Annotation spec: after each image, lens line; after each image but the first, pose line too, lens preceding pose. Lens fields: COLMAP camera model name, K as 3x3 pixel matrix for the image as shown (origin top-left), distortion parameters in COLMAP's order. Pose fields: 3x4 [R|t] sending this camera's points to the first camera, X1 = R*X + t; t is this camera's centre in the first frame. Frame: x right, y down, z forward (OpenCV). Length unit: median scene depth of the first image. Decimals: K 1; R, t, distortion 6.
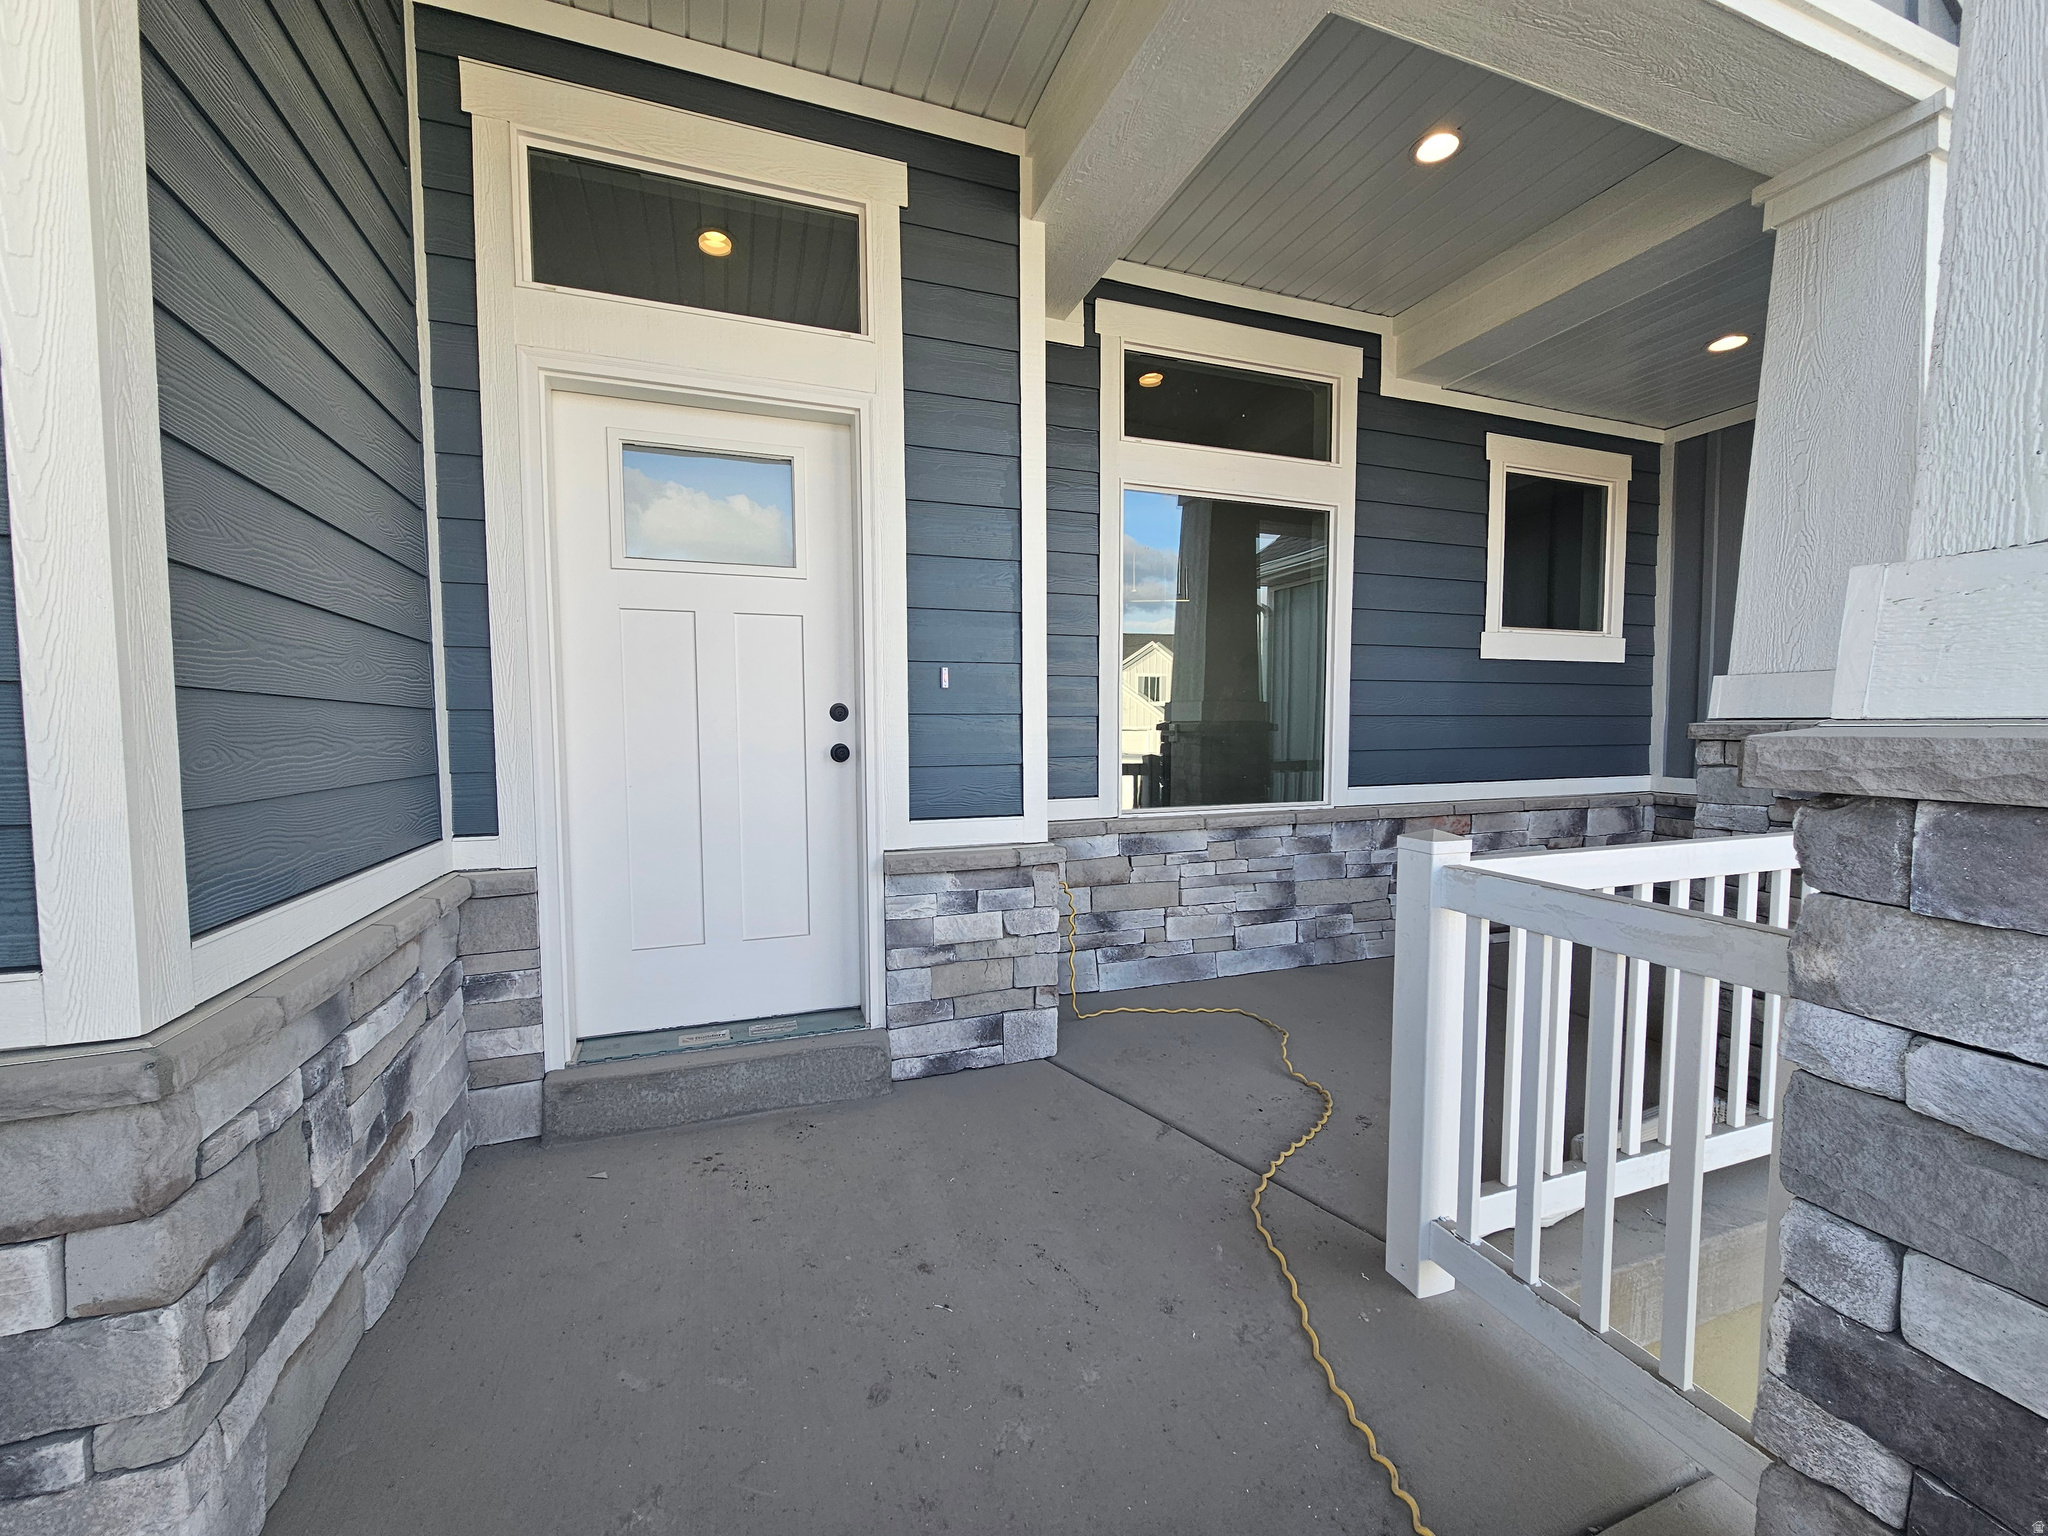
lens RADIAL K [[836.5, 0, 1023.8], [0, 836.5, 775.5], [0, 0, 1]] dist [-0.001214, -0.000261]
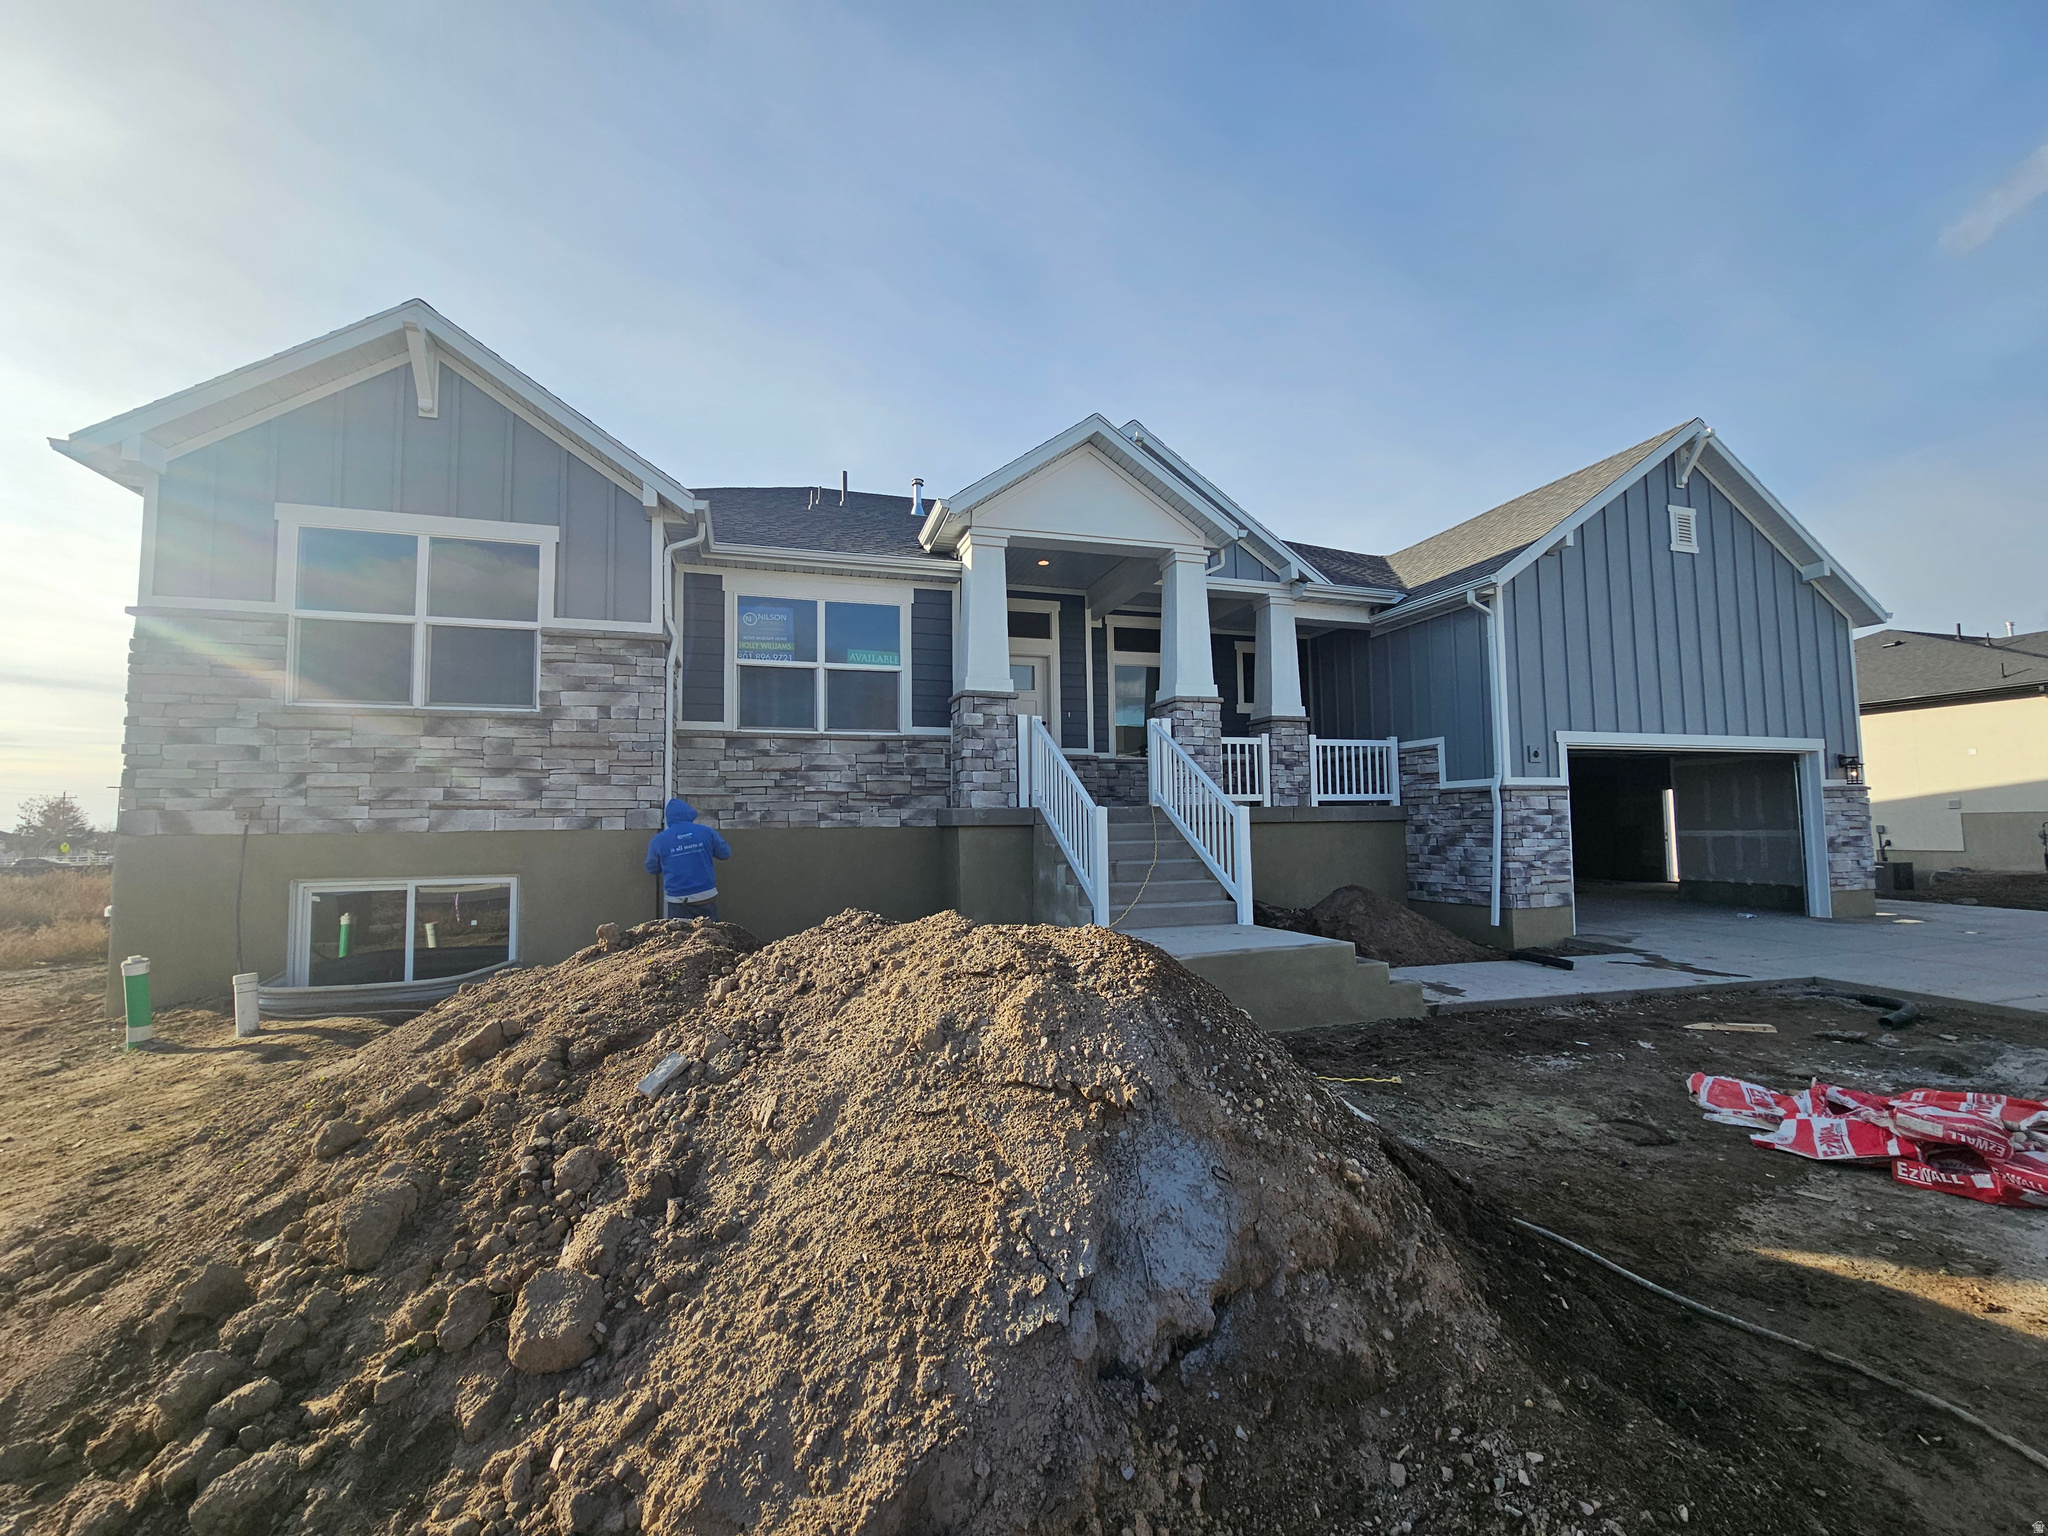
lens RADIAL K [[836.5, 0, 1022.6], [0, 836.5, 769.6], [0, 0, 1]] dist [-0.001214, -0.000261]
pose [[0.997447, -0.011097, -0.070546, -0.023849], [0.002480, 0.992640, -0.121080, 0.547064], [0.071371, 0.120596, 0.990133, -2.570042]]
